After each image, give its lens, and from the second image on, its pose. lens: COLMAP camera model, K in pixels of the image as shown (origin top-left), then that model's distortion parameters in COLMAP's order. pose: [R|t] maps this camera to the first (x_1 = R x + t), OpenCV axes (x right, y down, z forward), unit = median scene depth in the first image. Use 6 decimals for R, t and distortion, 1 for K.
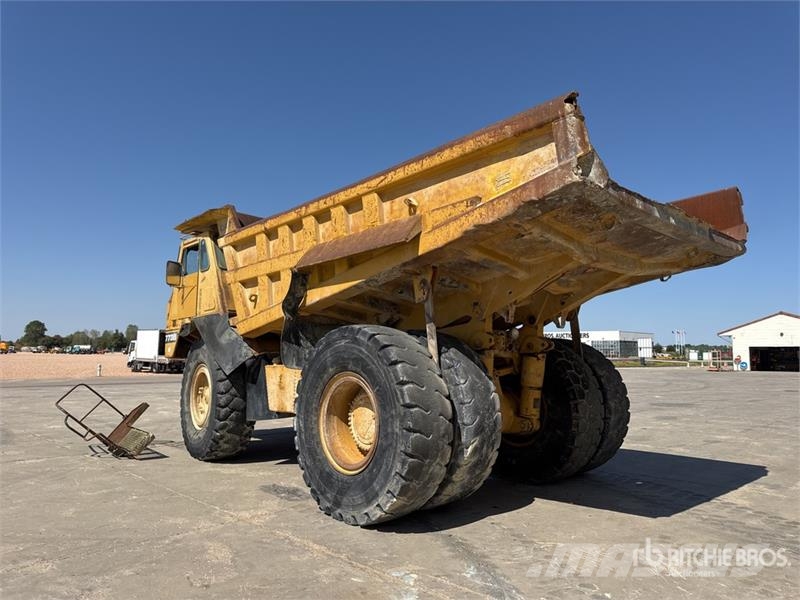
lens RADIAL K [[565.8, 0, 400.6], [0, 565.8, 298.3], [0, 0, 1]] dist [0.064439, -0.092794]
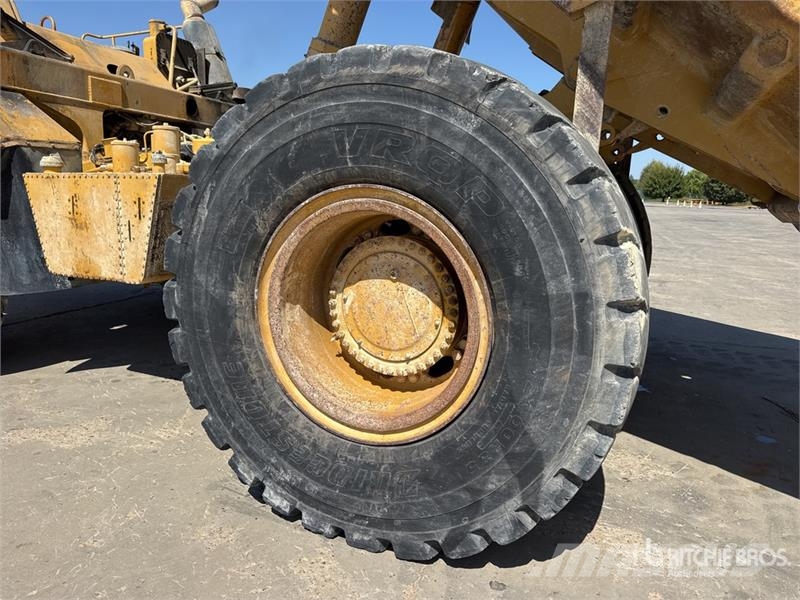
lens RADIAL K [[572.5, 0, 400.0], [0, 572.5, 300.0], [0, 0, 1]] dist [0.004187, -0.007049]
pose [[0.913526, -0.048328, 0.403900, -0.151274], [-0.075467, 0.955546, 0.285022, 0.061683], [-0.399719, -0.290856, 0.869268, 0.454642]]
